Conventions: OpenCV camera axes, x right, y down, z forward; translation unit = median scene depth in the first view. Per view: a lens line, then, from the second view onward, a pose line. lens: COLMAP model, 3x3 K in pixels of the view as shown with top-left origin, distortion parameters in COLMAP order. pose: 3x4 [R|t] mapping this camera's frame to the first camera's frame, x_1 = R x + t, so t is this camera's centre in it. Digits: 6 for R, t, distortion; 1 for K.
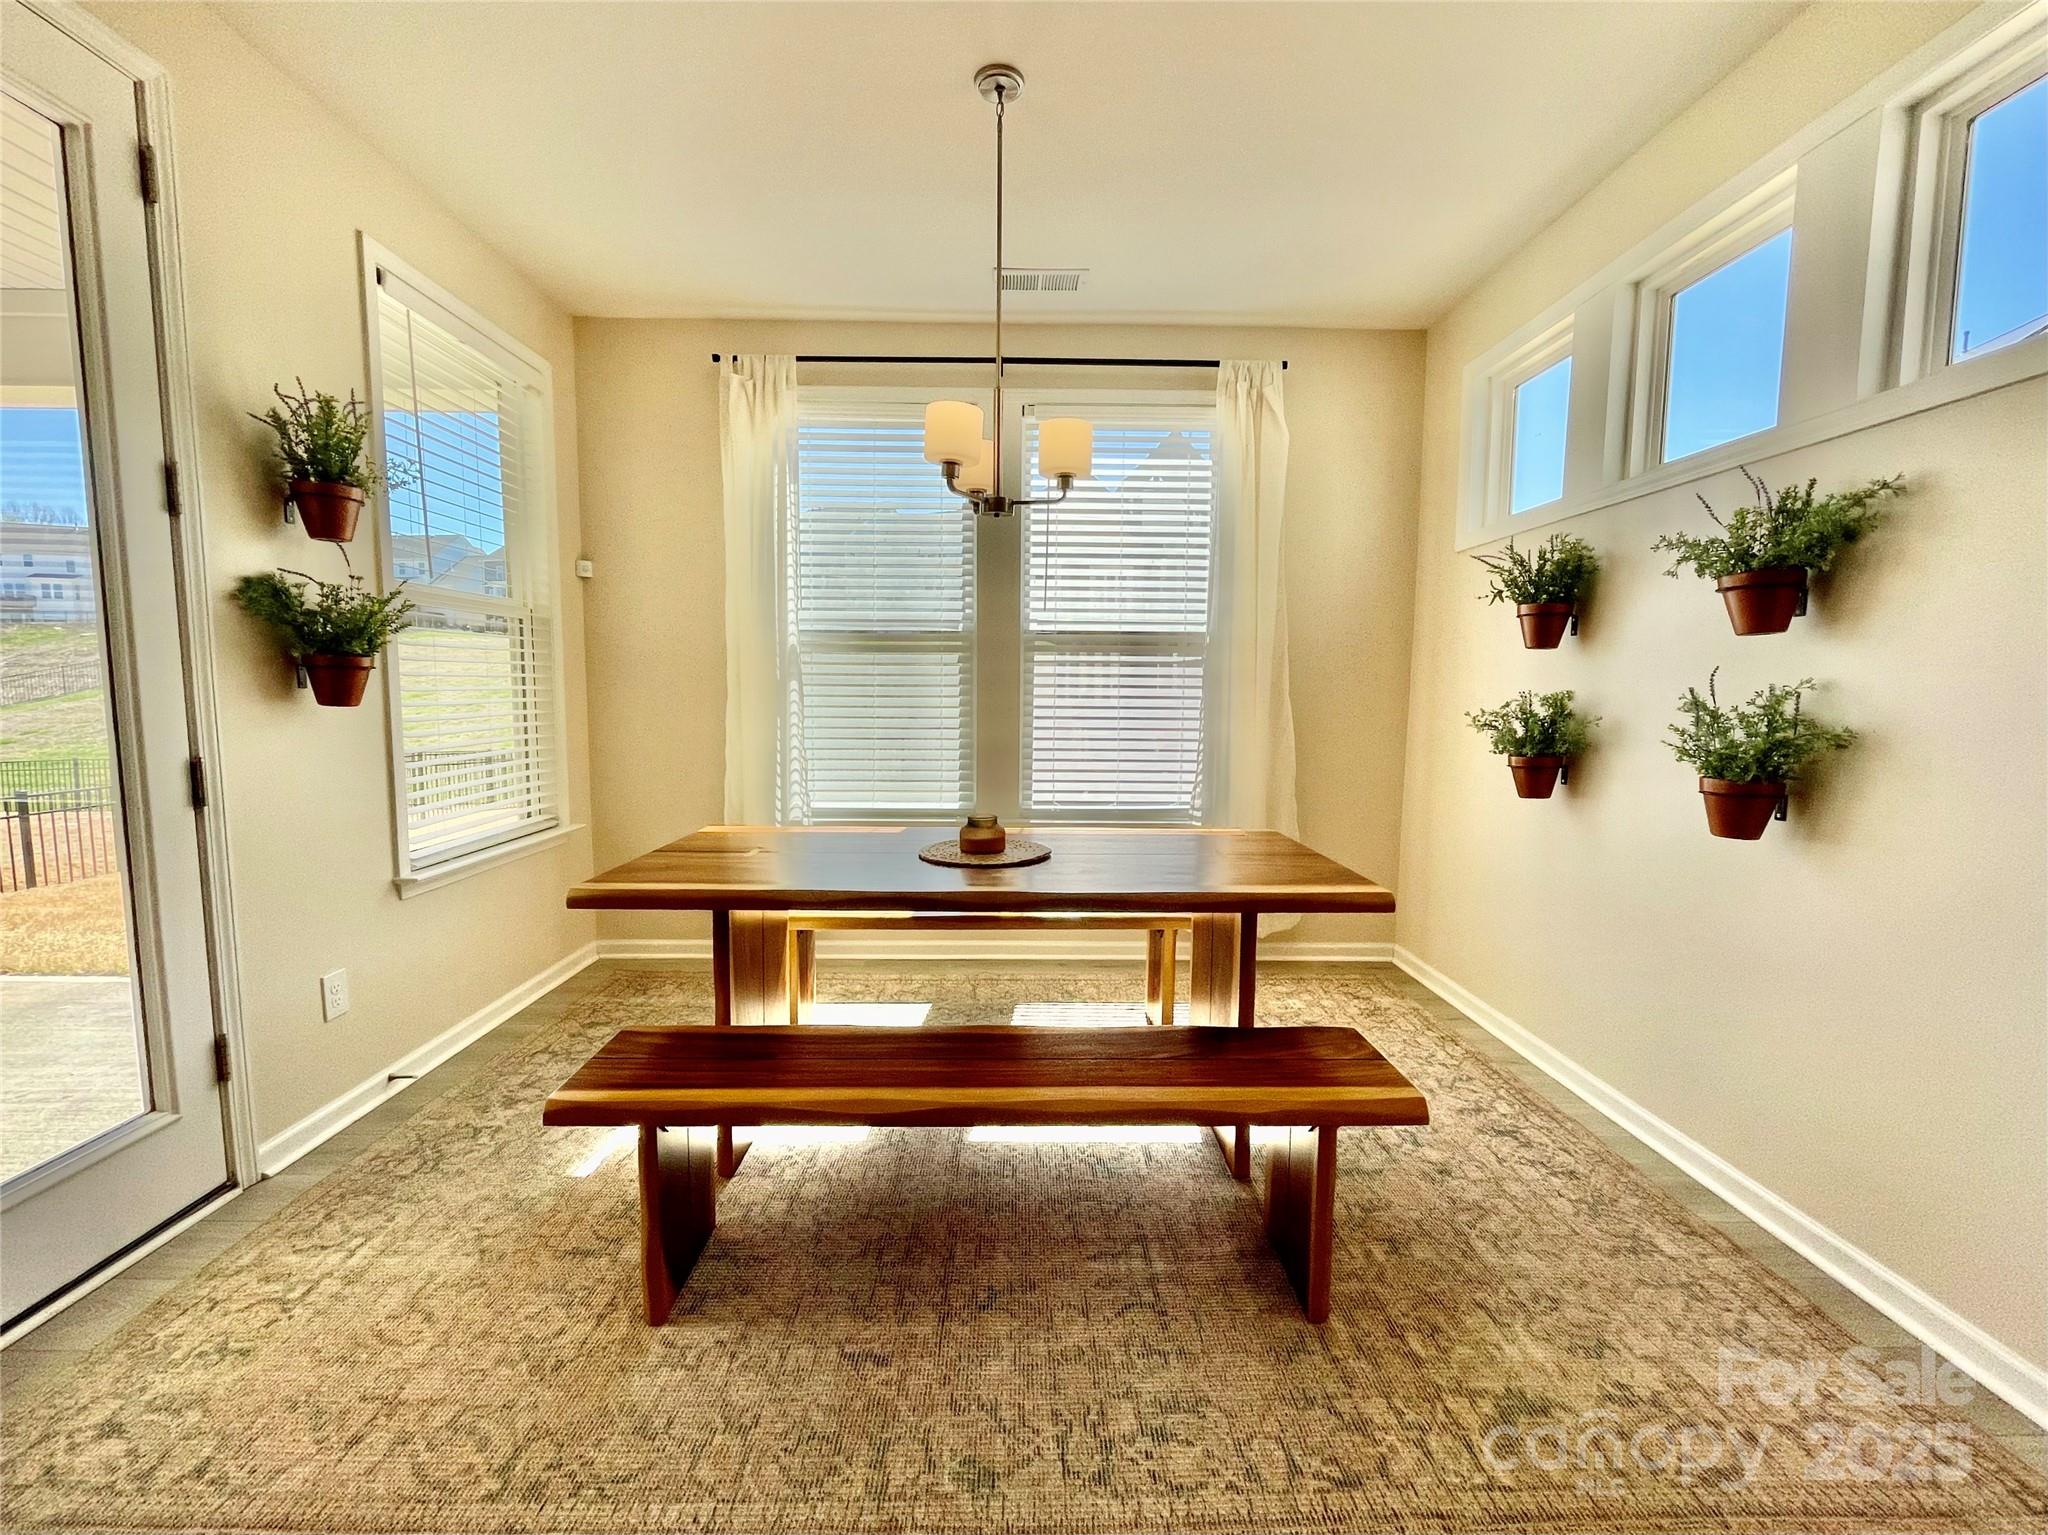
lens RADIAL K [[834.5, 0, 1023.7], [0, 834.5, 763.6], [0, 0, 1]] dist [-0.005470, 0.001250]
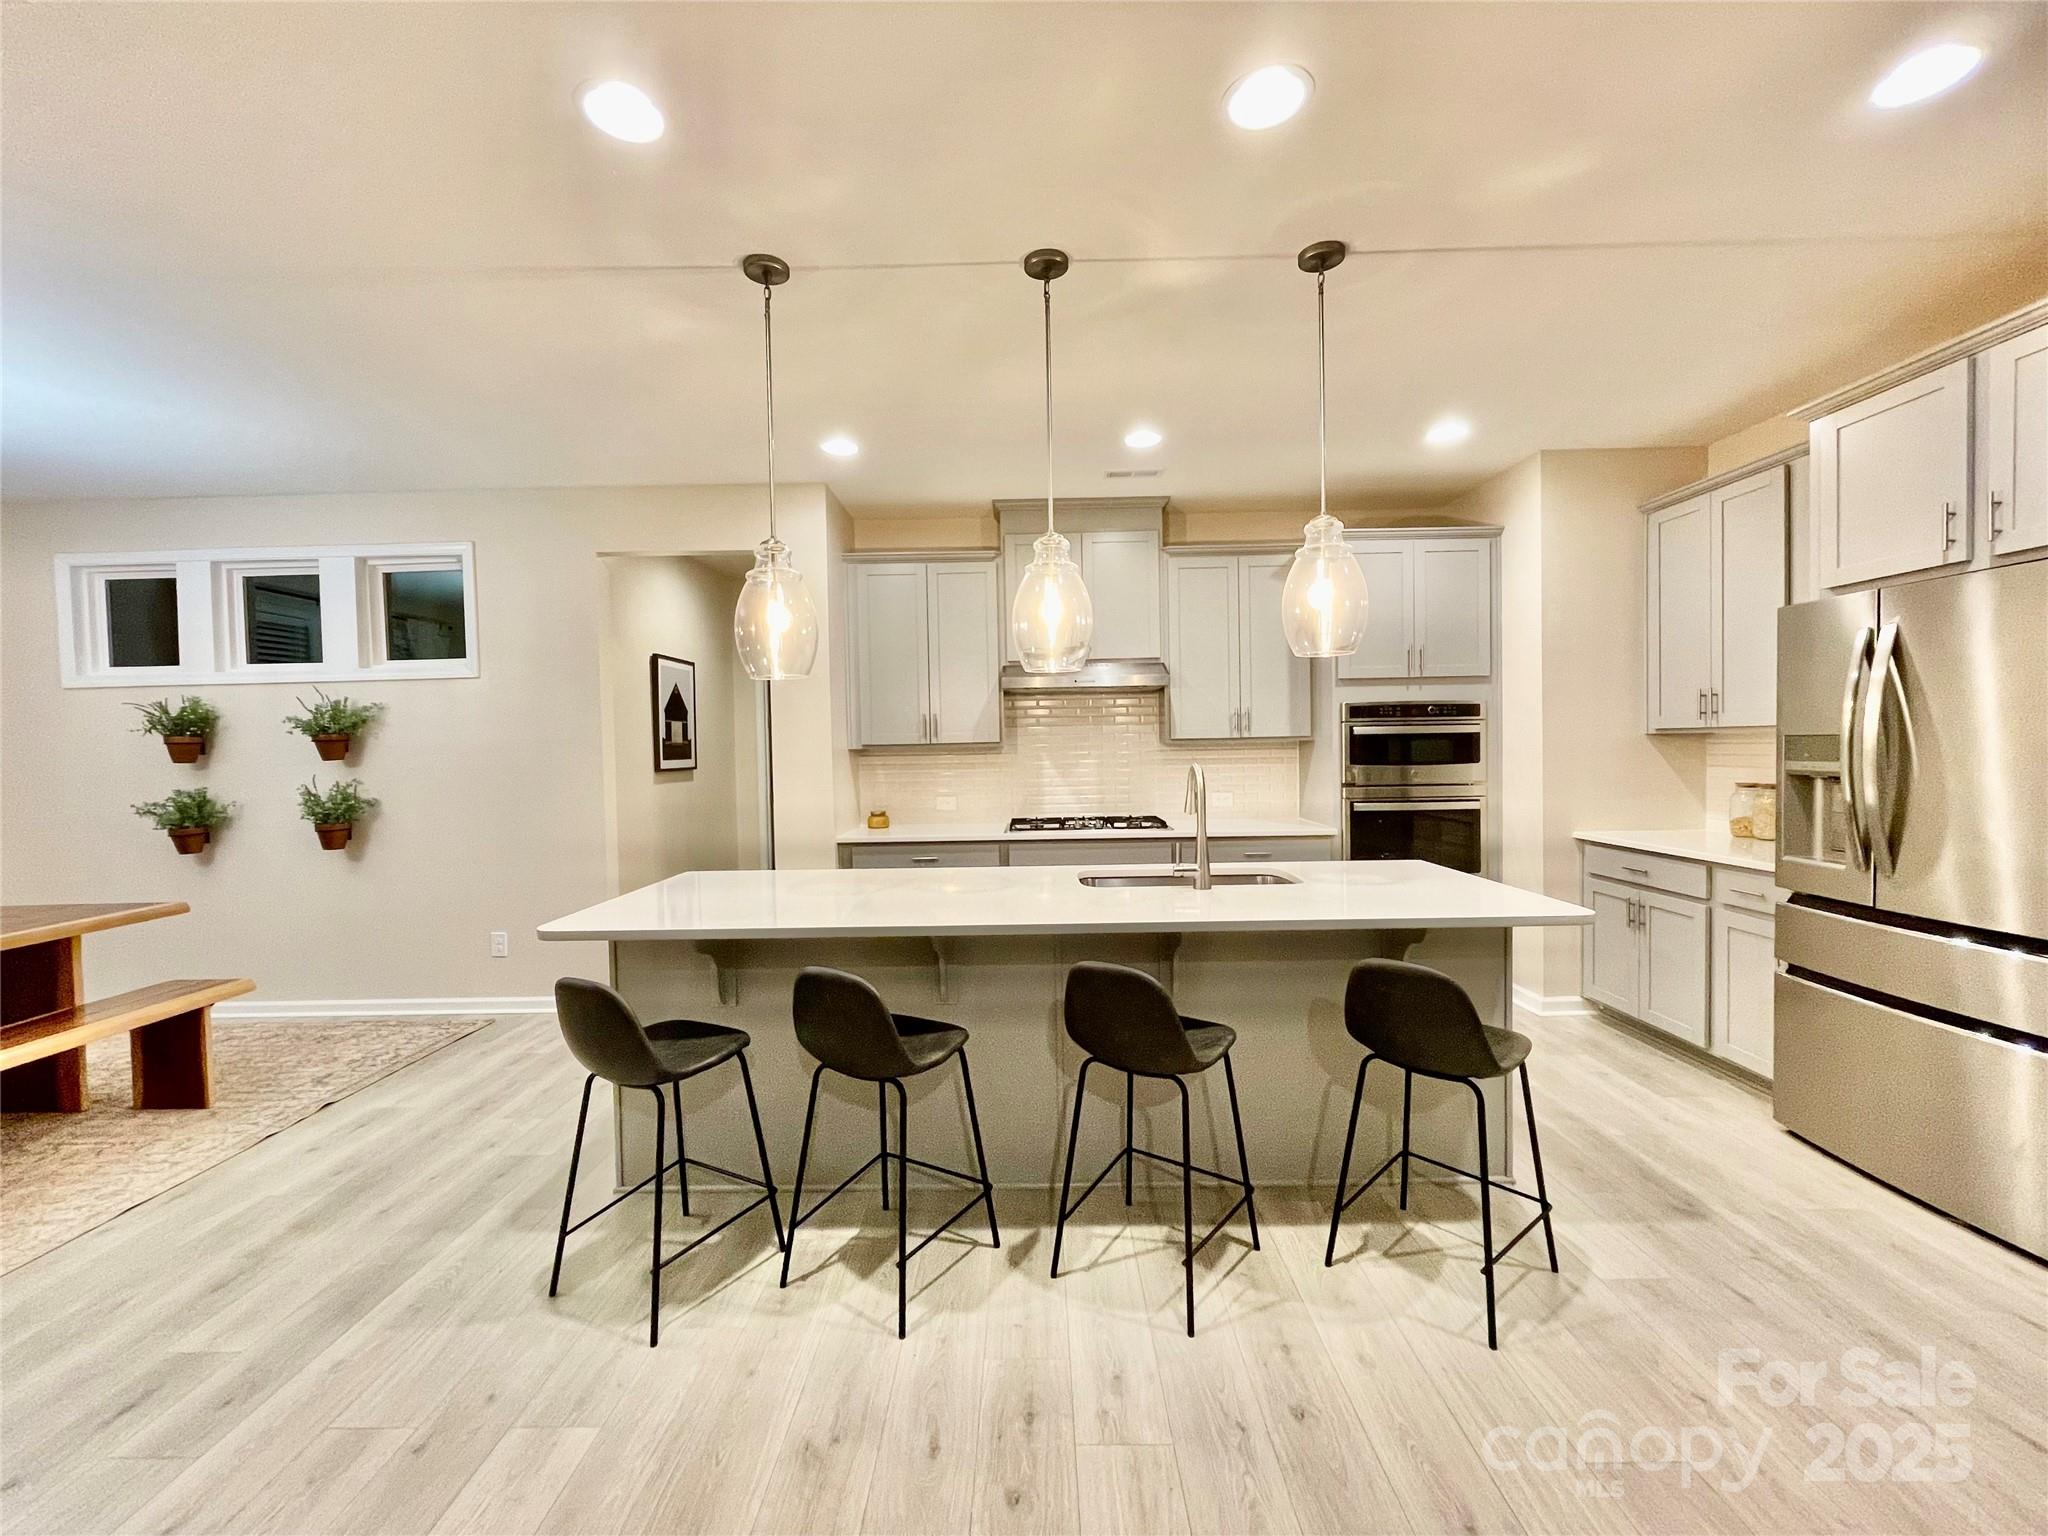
lens RADIAL K [[834.5, 0, 1029.2], [0, 834.5, 768.5], [0, 0, 1]] dist [-0.005470, 0.001250]
pose [[0.004771, -0.029739, 0.999546, -1.218626], [0.109565, 0.993555, 0.029038, 0.008957], [-0.993968, 0.109377, 0.007999, -0.806577]]
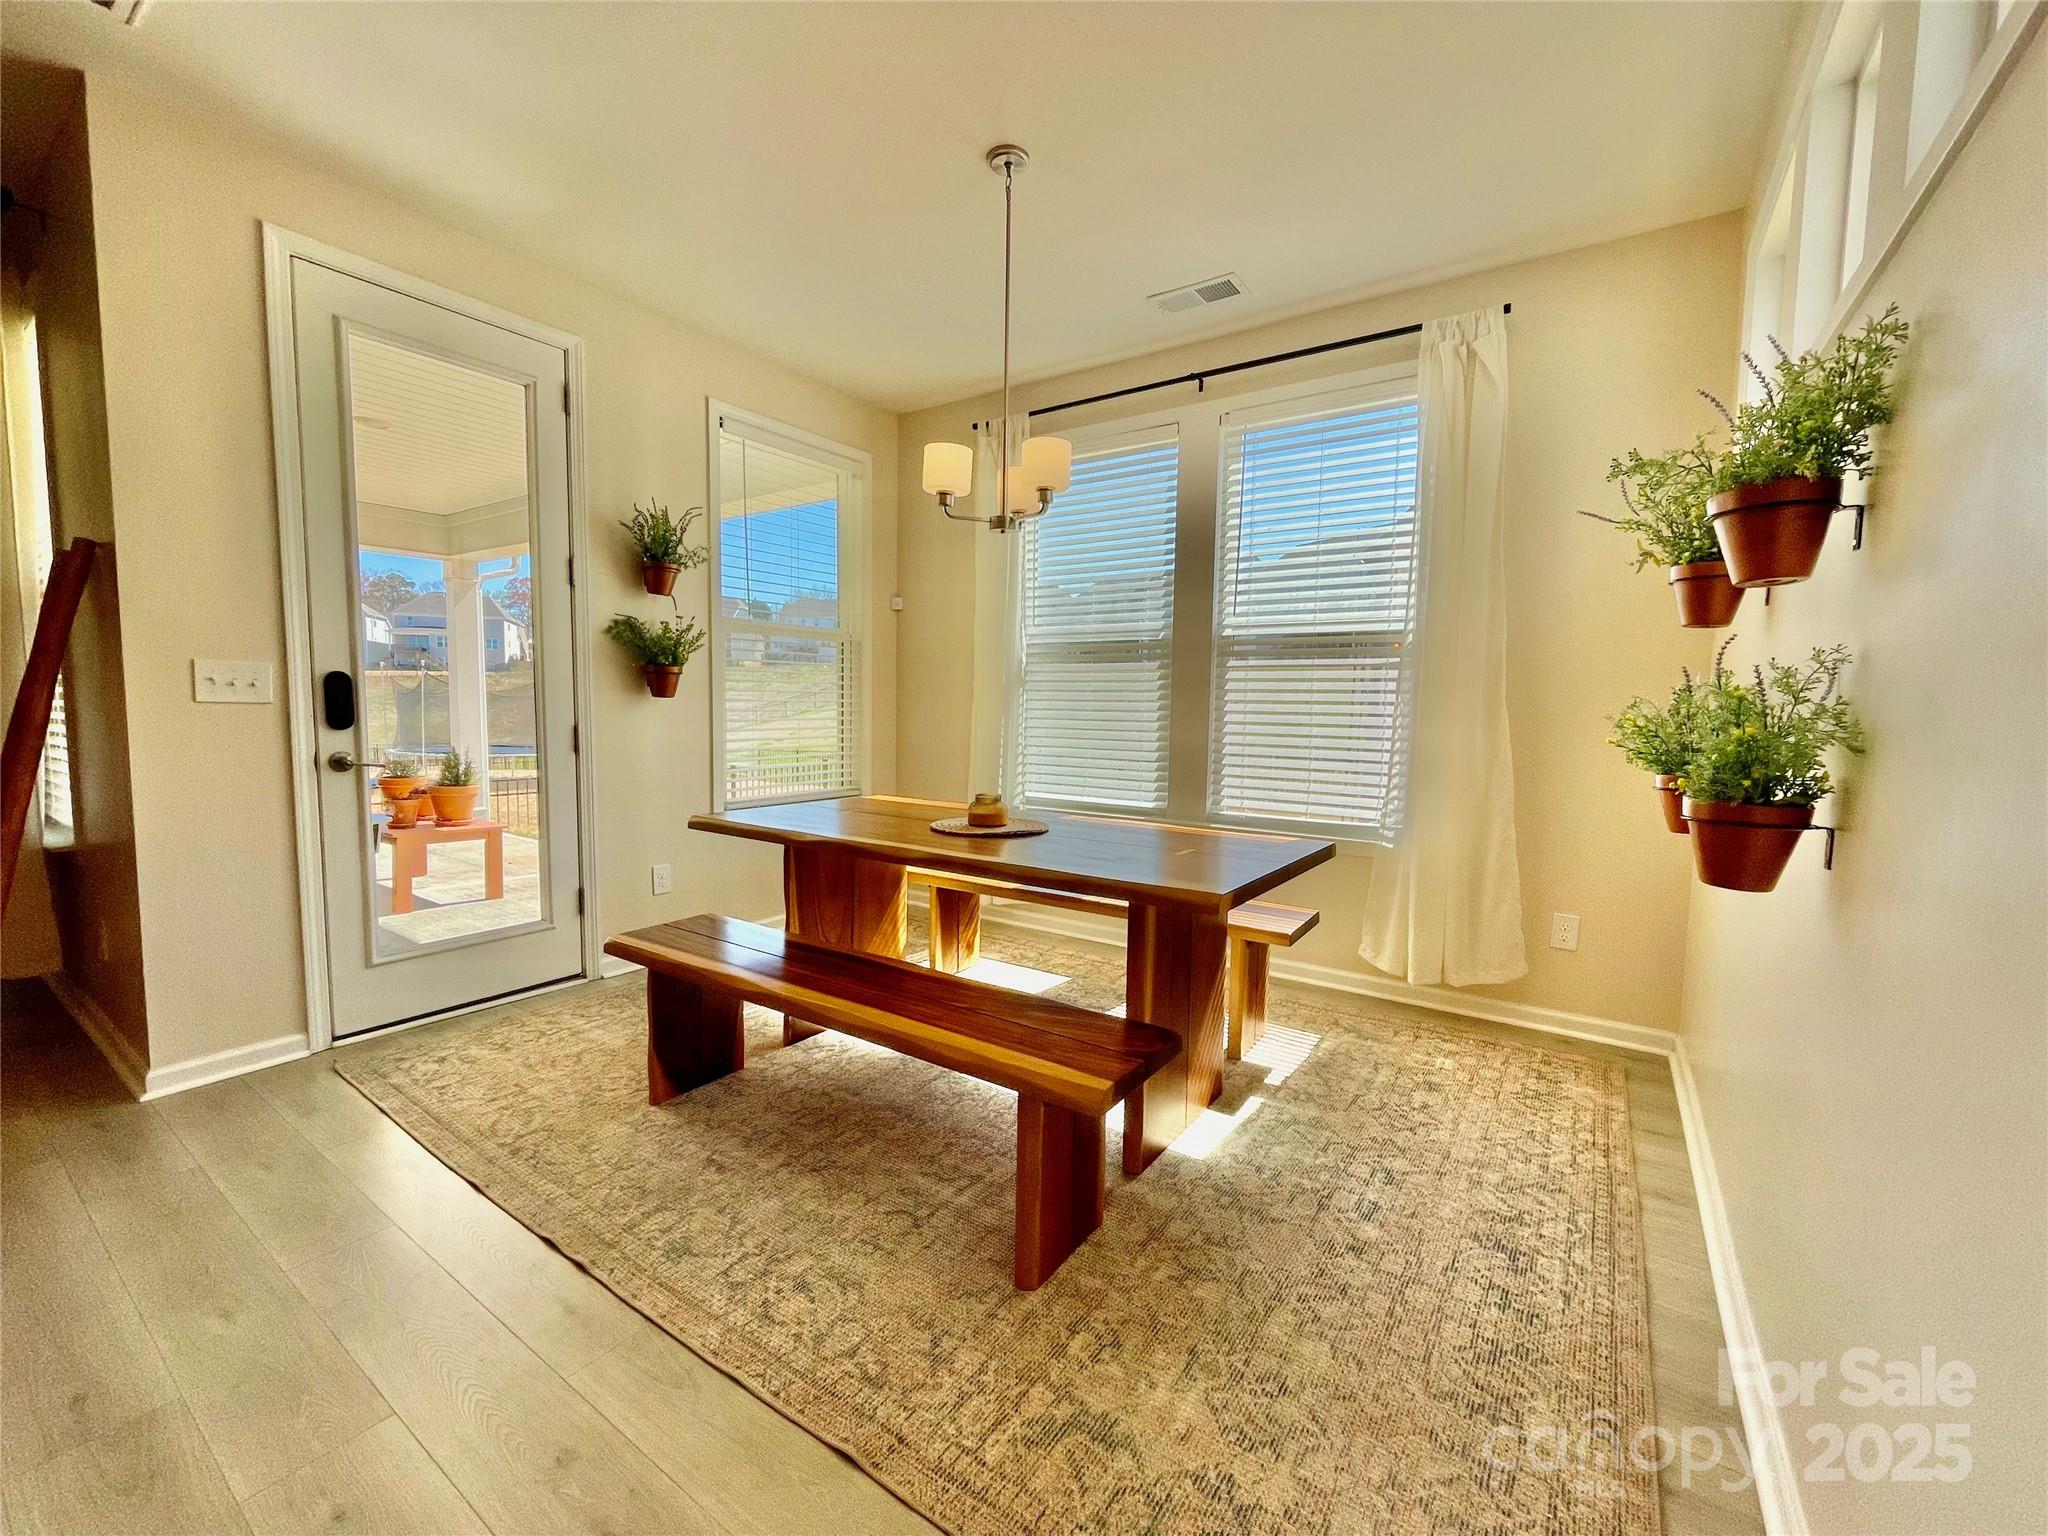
lens RADIAL K [[834.5, 0, 1078.7], [0, 834.5, 768.6], [0, 0, 1]] dist [-0.005470, 0.001250]
pose [[0.823459, 0.046011, -0.565507, 0.706347], [-0.060903, 0.998116, -0.007474, 0.028914], [0.564098, 0.040596, 0.824709, 0.126615]]
